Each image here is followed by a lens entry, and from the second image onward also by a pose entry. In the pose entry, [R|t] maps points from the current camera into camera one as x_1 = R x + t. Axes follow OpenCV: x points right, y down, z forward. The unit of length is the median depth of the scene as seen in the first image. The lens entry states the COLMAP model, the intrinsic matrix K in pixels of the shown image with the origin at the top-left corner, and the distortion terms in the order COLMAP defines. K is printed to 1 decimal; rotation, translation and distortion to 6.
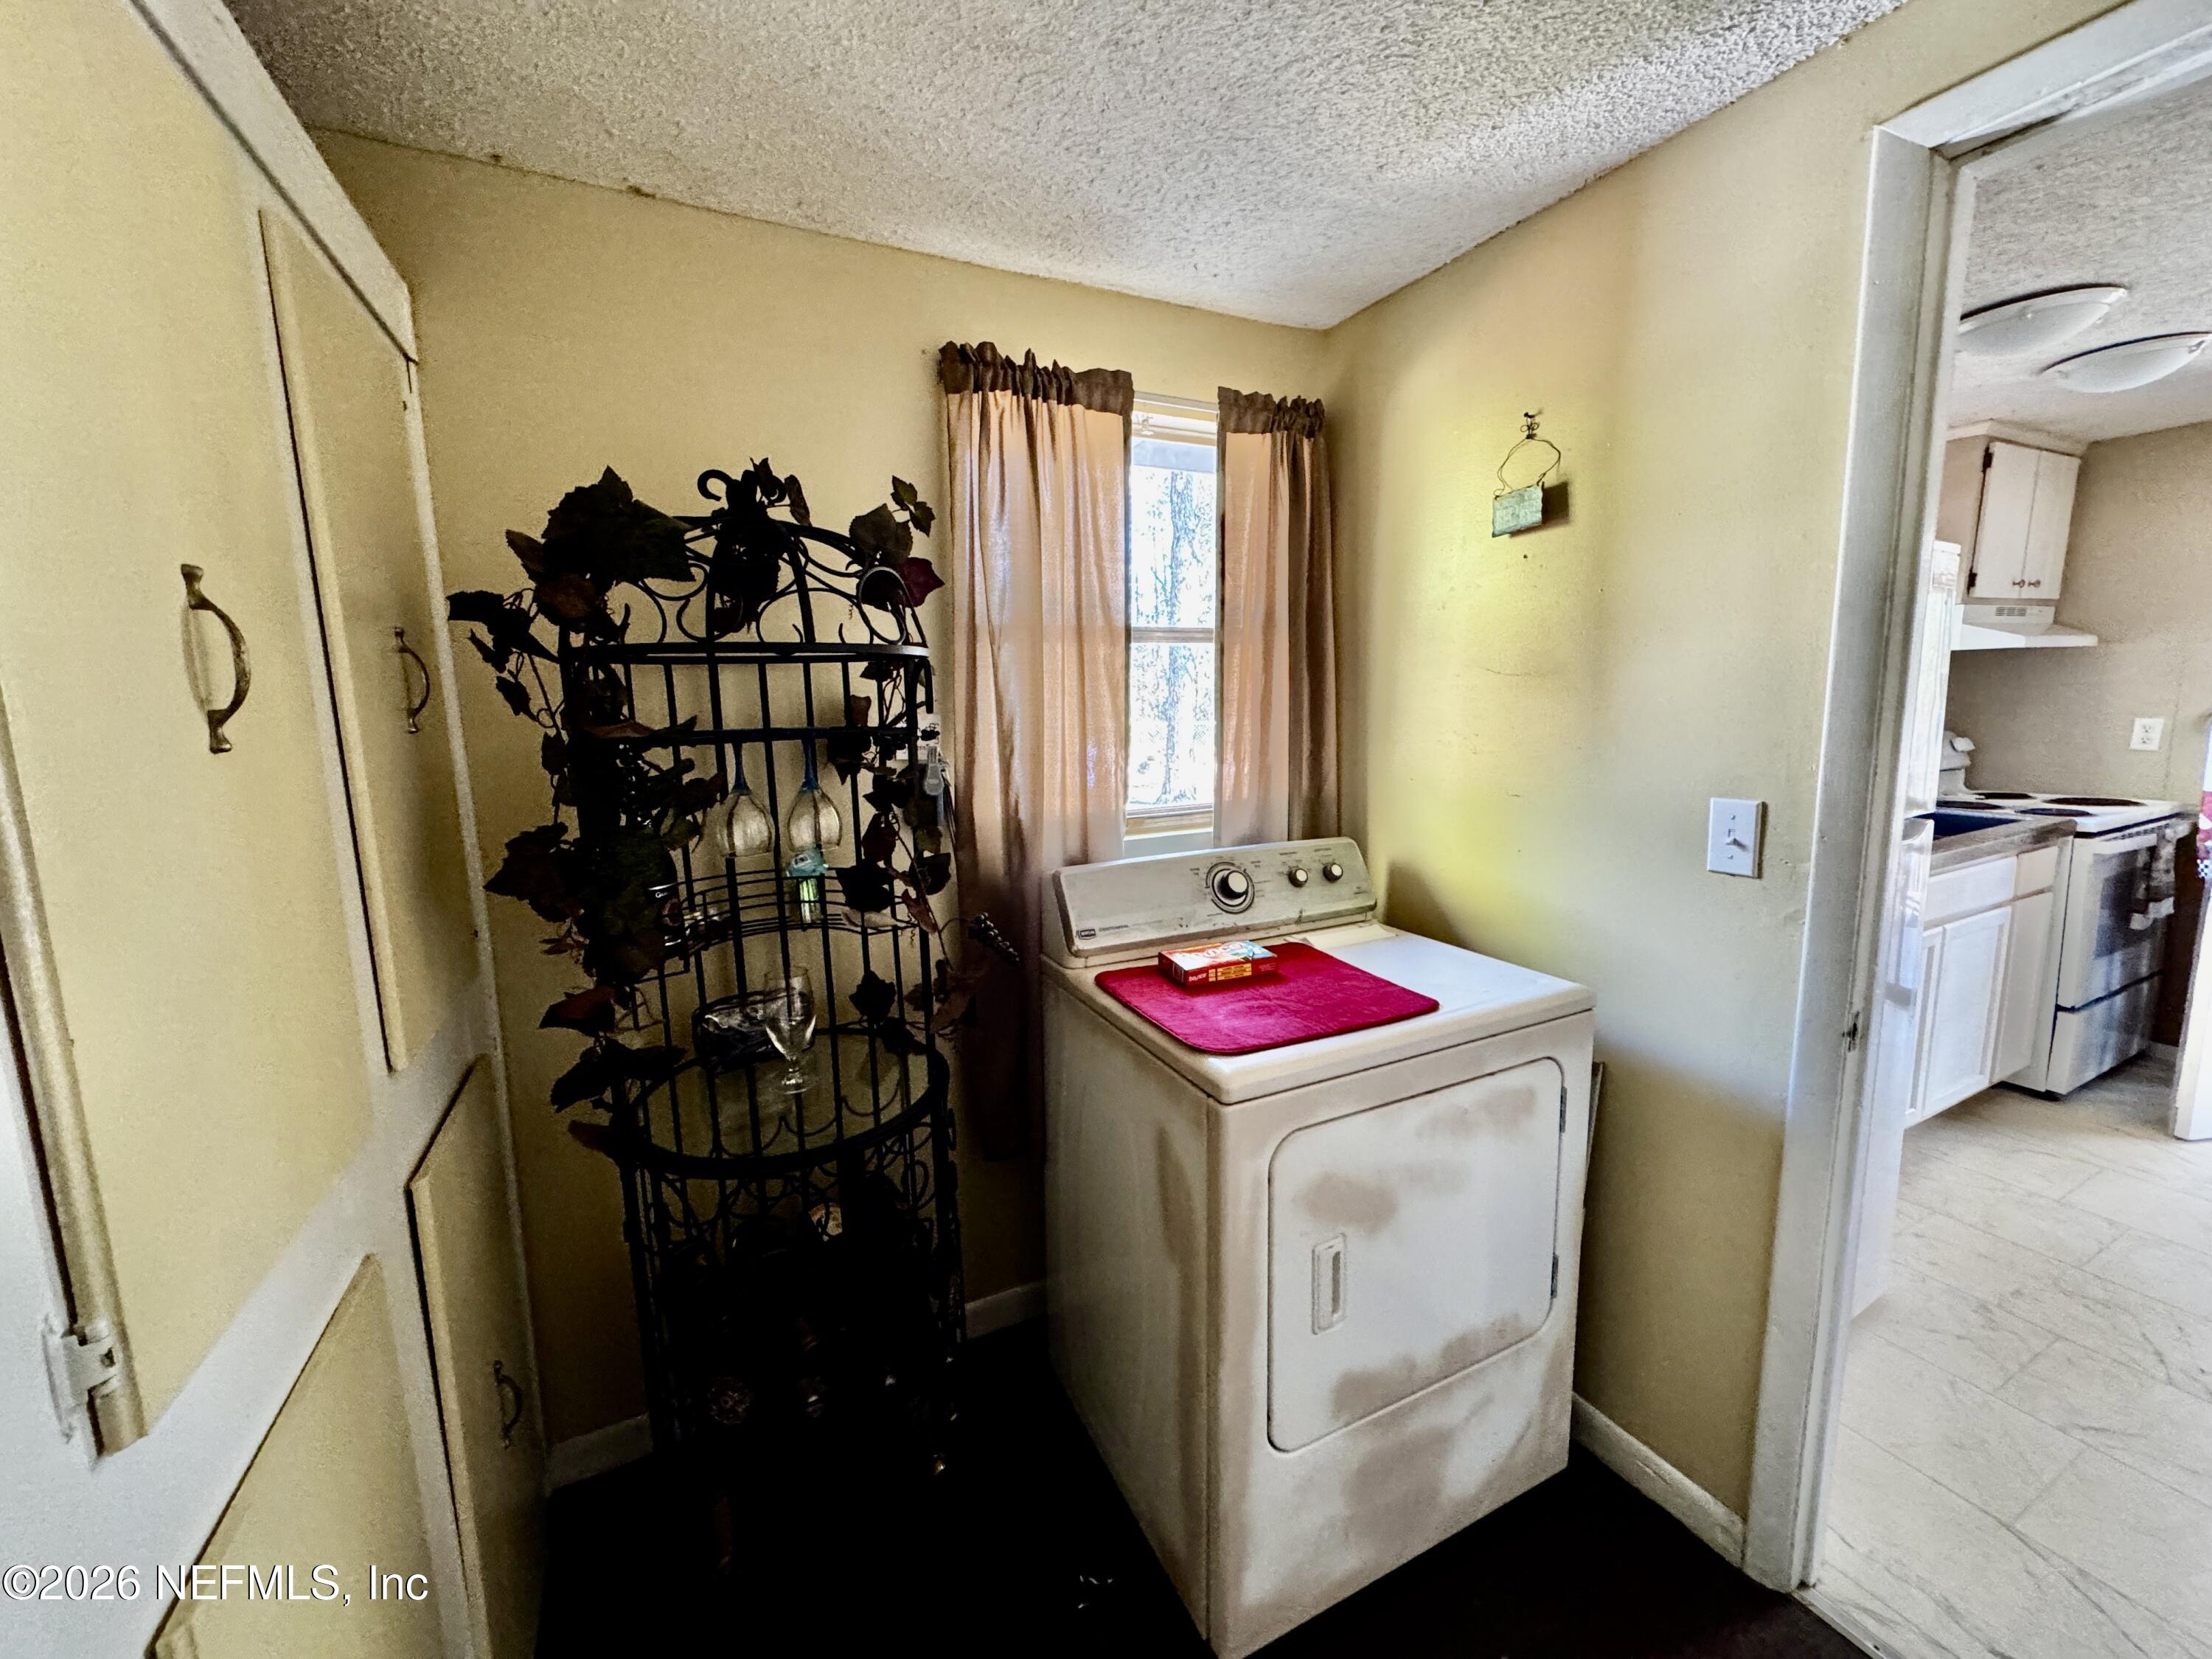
lens RADIAL K [[884.3, 0, 1113.3], [0, 884.3, 823.1], [0, 0, 1]] dist [-0.001785, -0.000246]
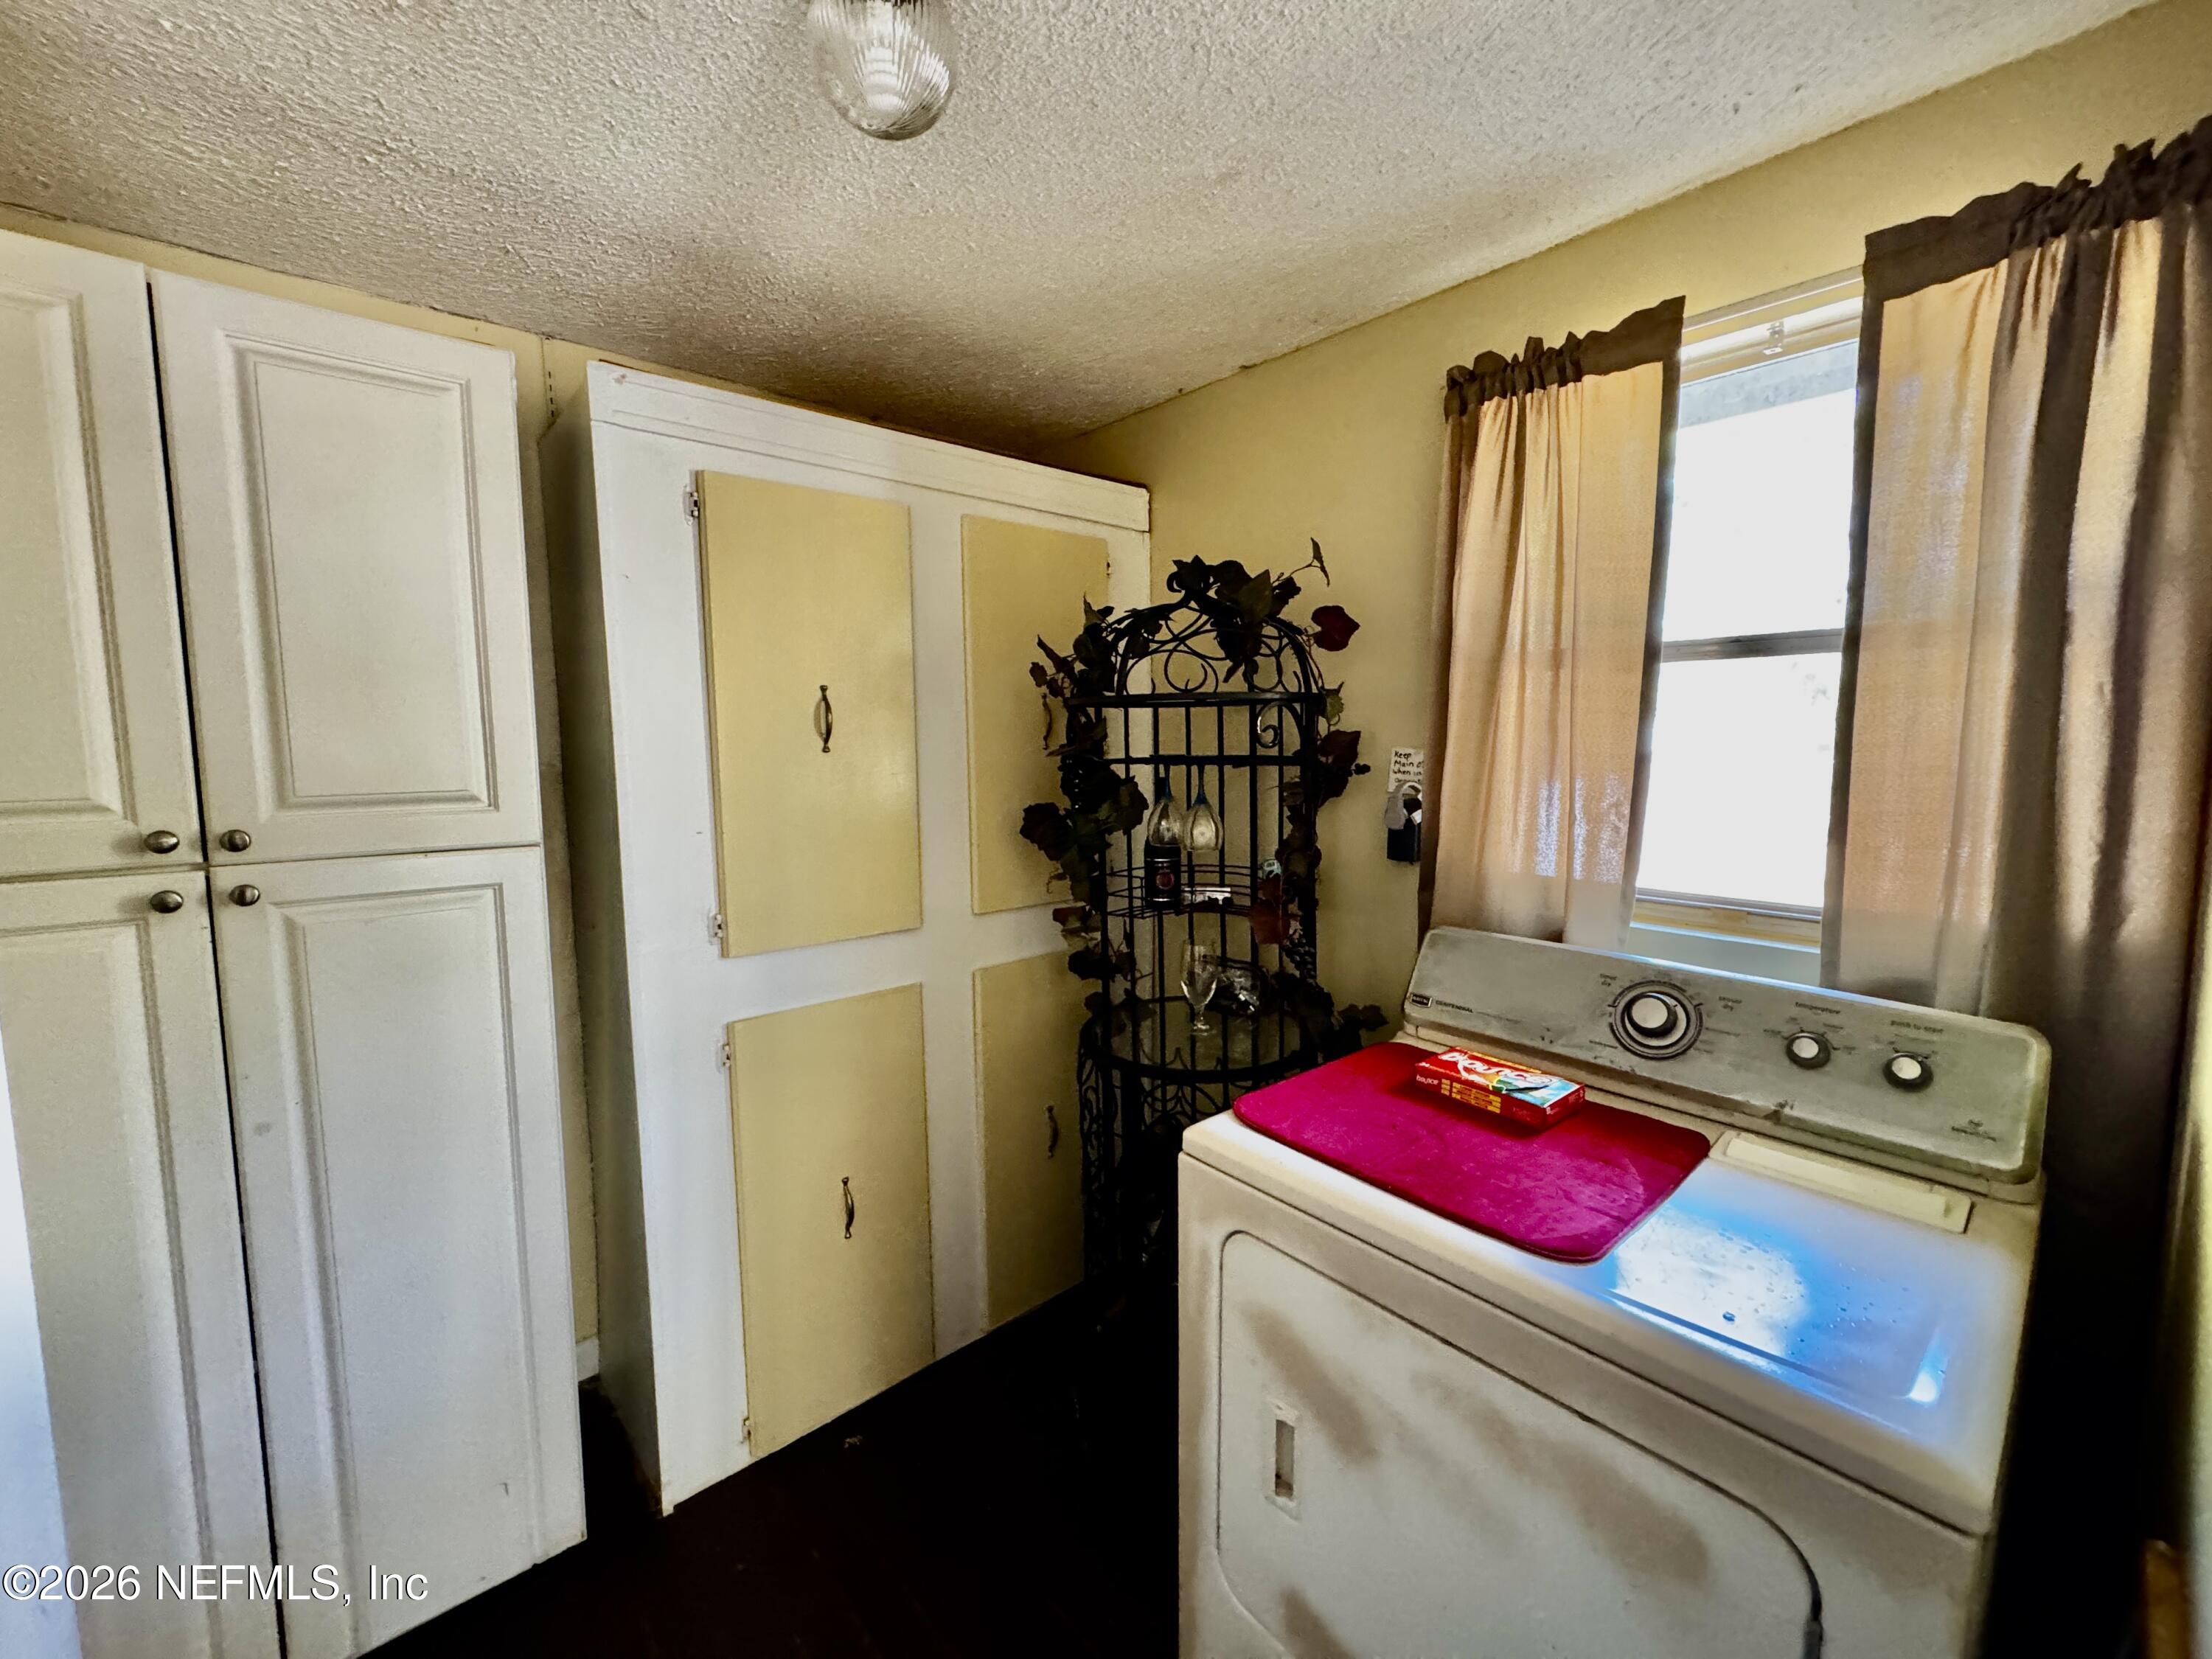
lens RADIAL K [[884.3, 0, 1113.3], [0, 884.3, 823.1], [0, 0, 1]] dist [-0.001785, -0.000246]
pose [[0.254591, 0.115291, -0.960152, 0.667751], [-0.137683, 0.987075, 0.082016, -0.074921], [0.957197, 0.111316, 0.267174, 0.409290]]
